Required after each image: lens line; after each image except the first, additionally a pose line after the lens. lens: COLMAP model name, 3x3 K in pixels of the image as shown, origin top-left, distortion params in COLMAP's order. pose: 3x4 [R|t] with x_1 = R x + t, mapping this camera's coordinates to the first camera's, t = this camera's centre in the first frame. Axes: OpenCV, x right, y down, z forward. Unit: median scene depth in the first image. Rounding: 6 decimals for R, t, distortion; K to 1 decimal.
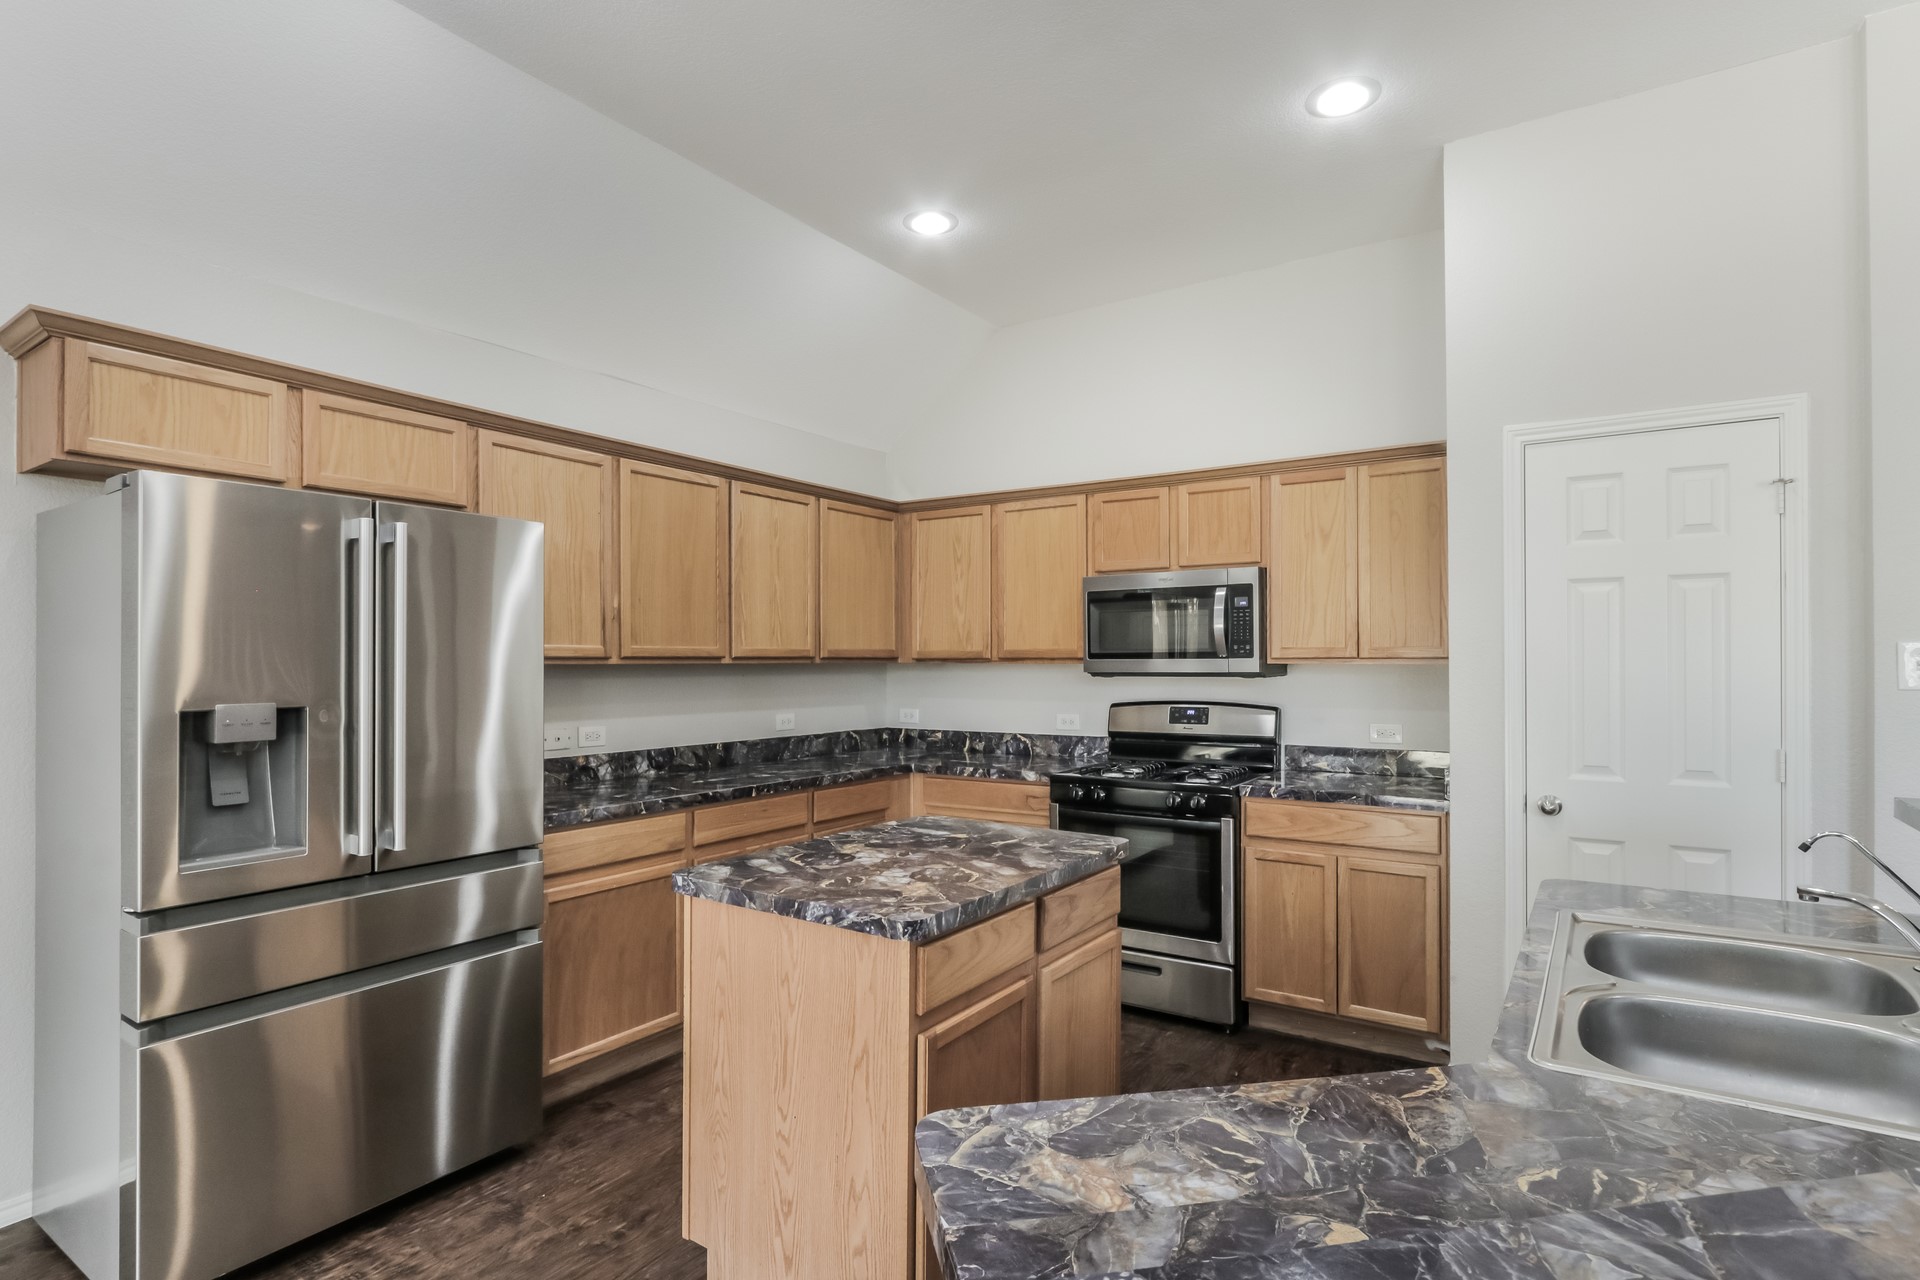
lens RADIAL K [[979.5, 0, 948.4], [0, 979.5, 653.5], [0, 0, 1]] dist [0.001171, 0.000151]
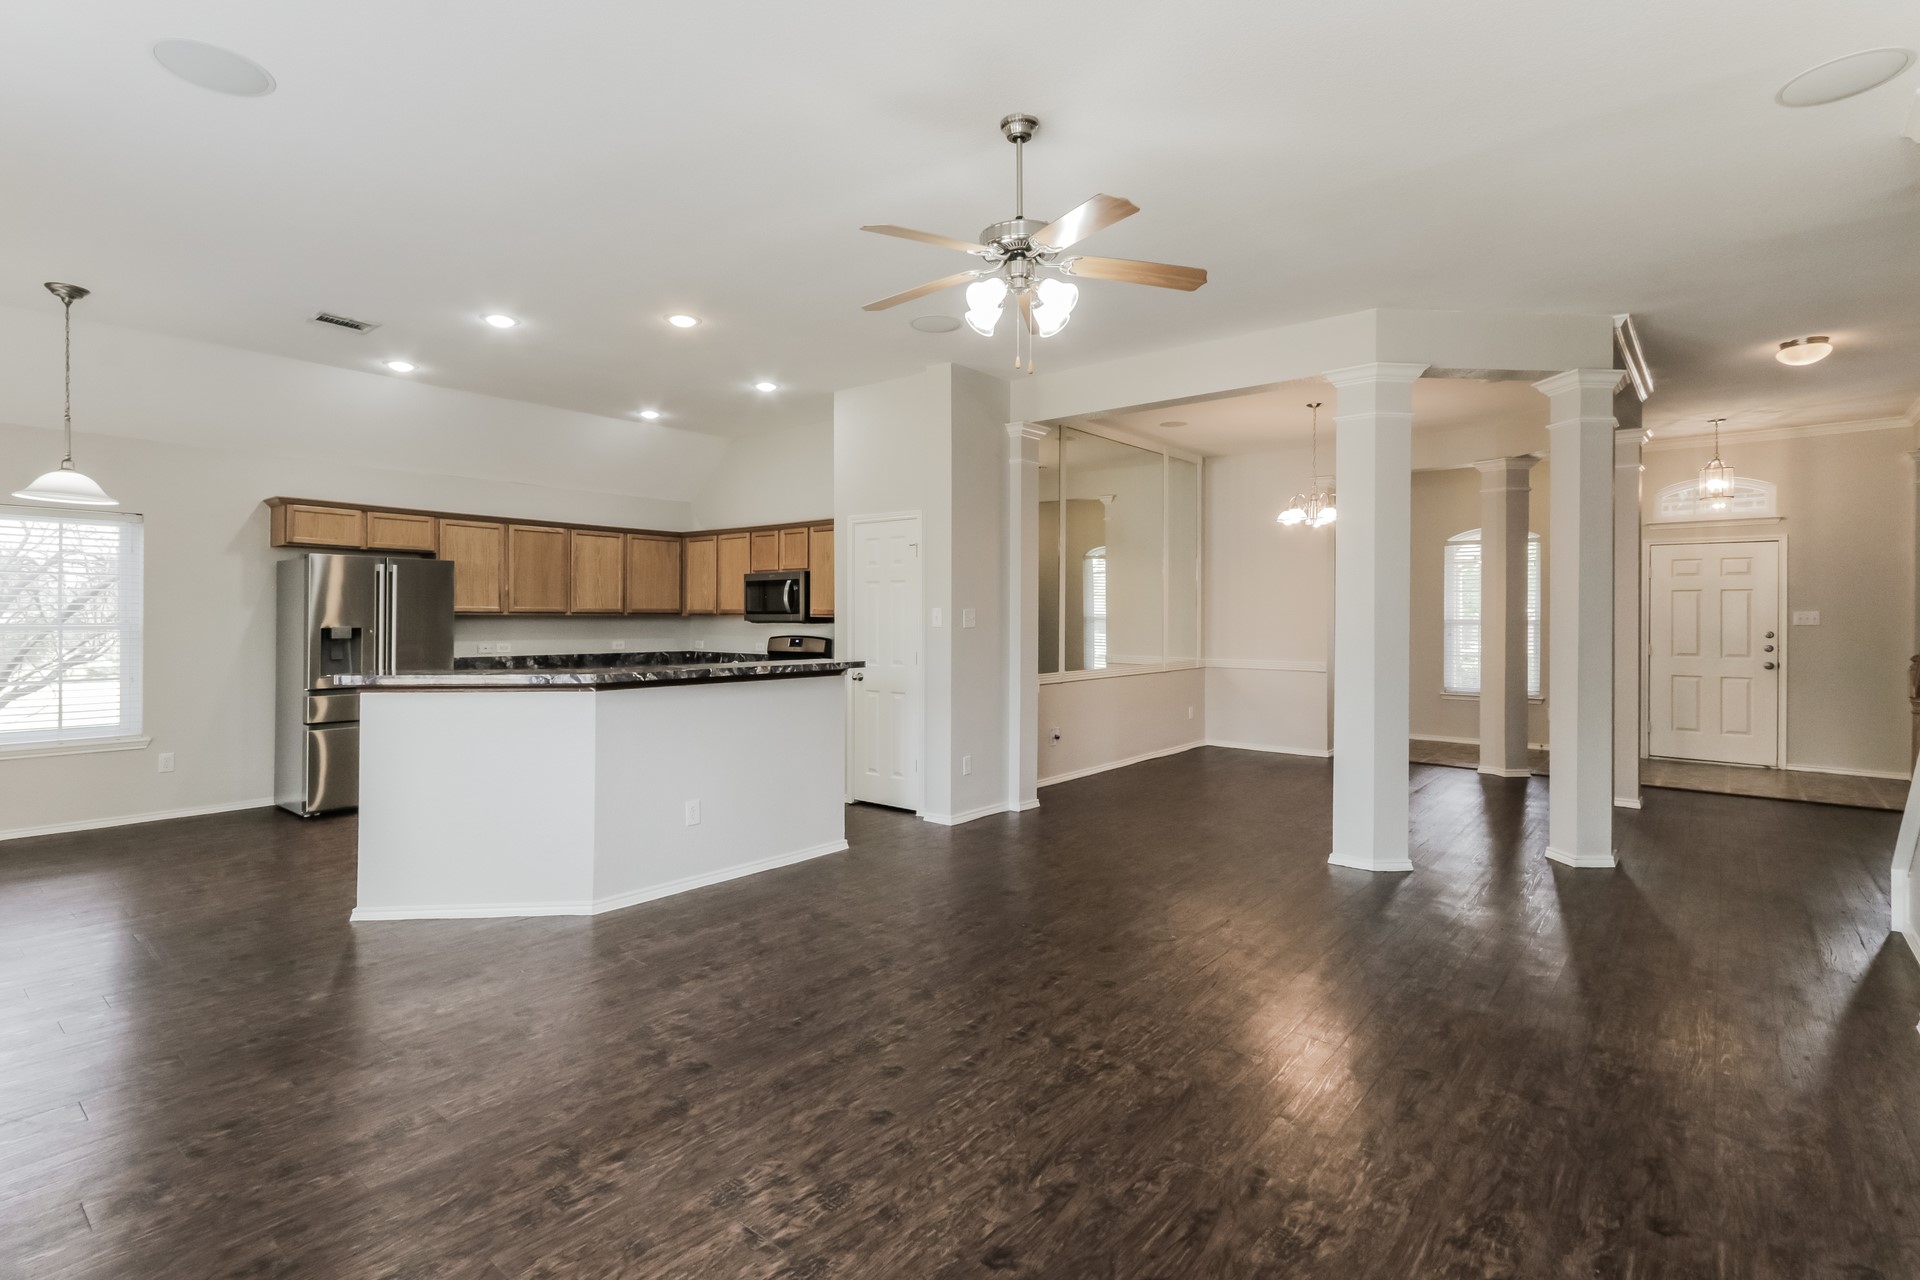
lens RADIAL K [[930.1, 0, 929.4], [0, 930.1, 613.9], [0, 0, 1]] dist [0.021155, -0.001455]
pose [[0.992602, 0.005086, -0.121306, 0.802912], [-0.004693, 0.999983, 0.003526, -0.003862], [0.121322, -0.002930, 0.992609, -0.926732]]
